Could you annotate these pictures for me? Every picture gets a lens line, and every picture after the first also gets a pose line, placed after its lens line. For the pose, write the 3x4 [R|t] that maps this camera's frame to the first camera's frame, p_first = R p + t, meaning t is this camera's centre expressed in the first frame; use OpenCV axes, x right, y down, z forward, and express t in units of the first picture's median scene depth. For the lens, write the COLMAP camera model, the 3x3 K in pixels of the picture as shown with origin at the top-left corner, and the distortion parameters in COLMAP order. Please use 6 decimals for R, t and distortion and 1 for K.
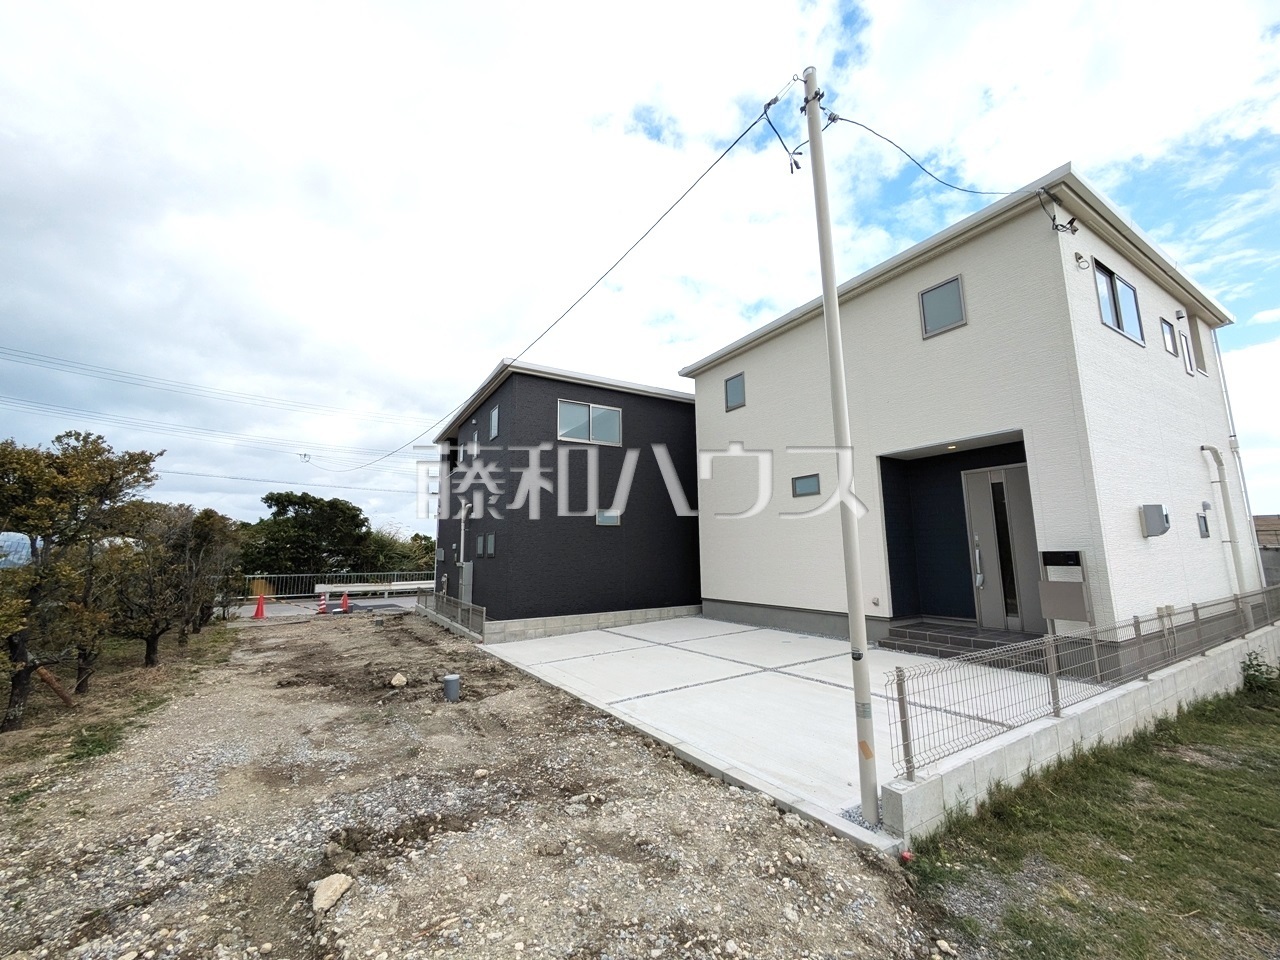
lens RADIAL K [[505.9, 0, 640.0], [0, 505.9, 480.0], [0, 0, 1]] dist [-0.003594, 0.000466]
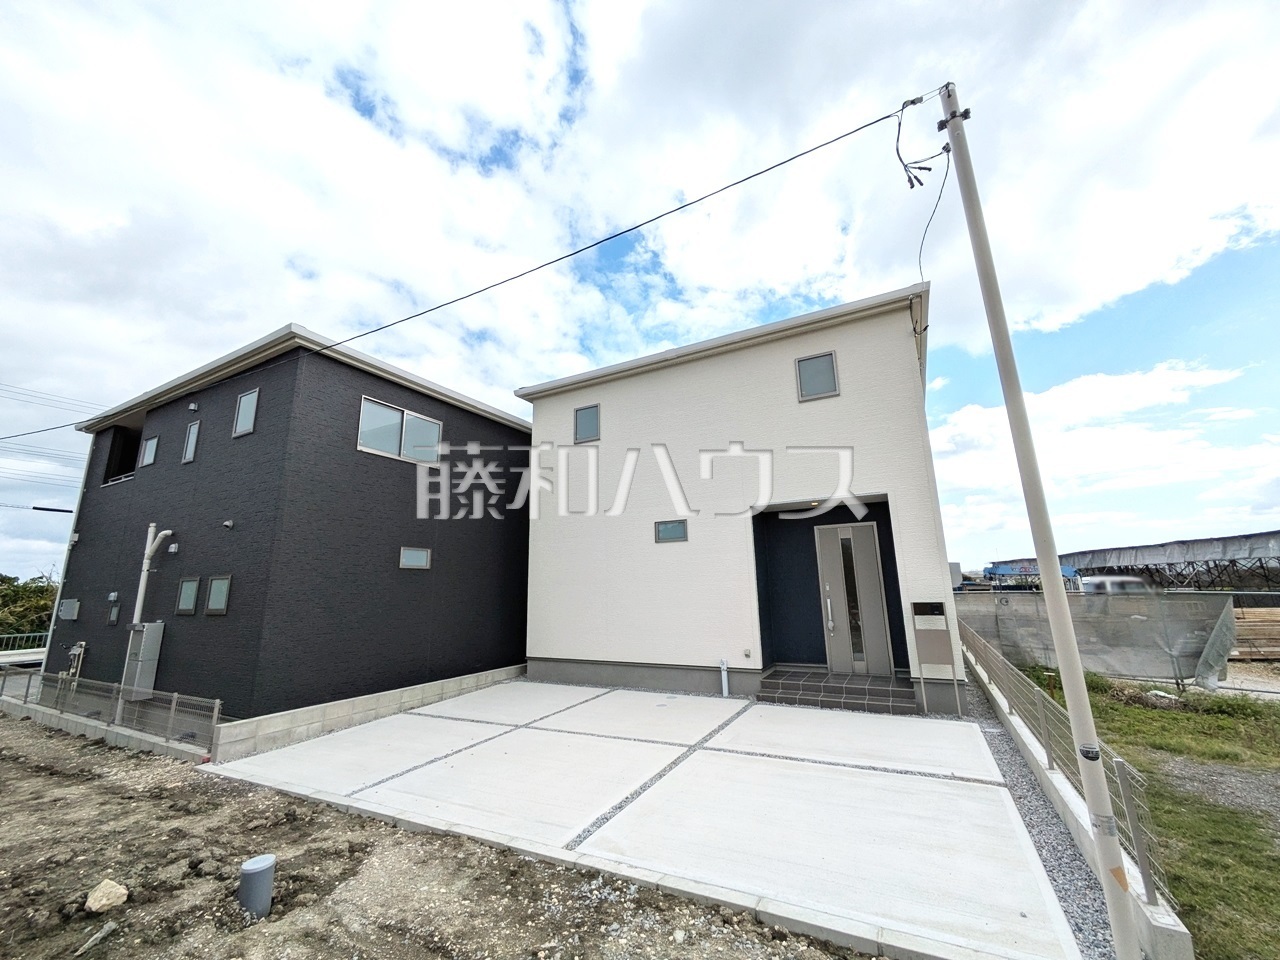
lens RADIAL K [[506.2, 0, 640.0], [0, 506.2, 480.0], [0, 0, 1]] dist [-0.000198, -0.000060]
pose [[0.863975, 0.102362, 0.493020, -0.240052], [-0.063507, 0.993452, -0.094973, 0.011410], [-0.499513, 0.050744, 0.864819, 0.233196]]
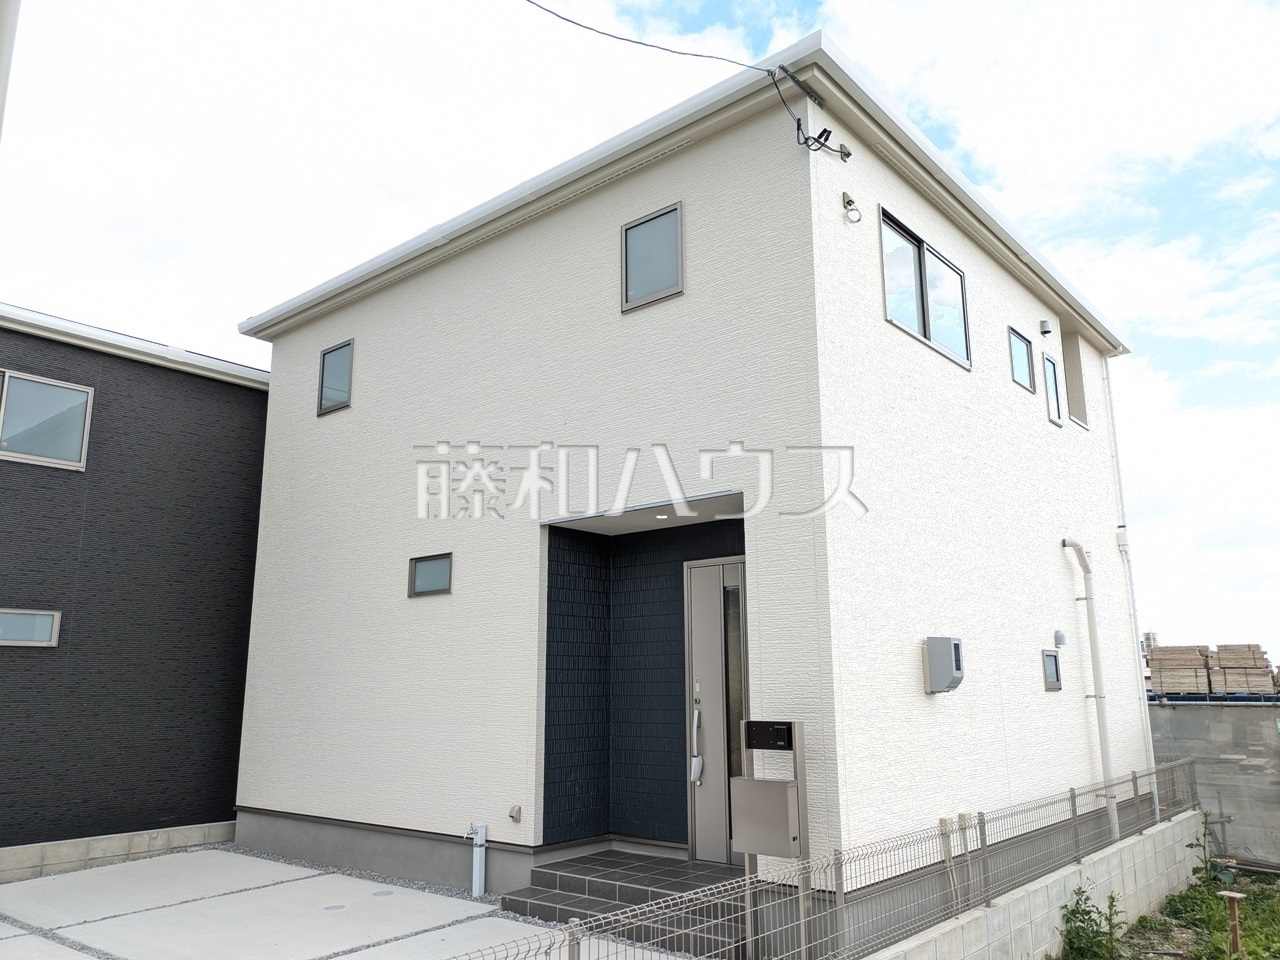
lens RADIAL K [[948.3, 0, 646.6], [0, 948.3, 496.7], [0, 0, 1]] dist [0.064022, -0.083994]
pose [[0.948535, 0.068146, 0.309254, 0.275844], [-0.050565, 0.996634, -0.064523, -0.019621], [-0.312610, 0.045565, 0.948788, 0.043856]]
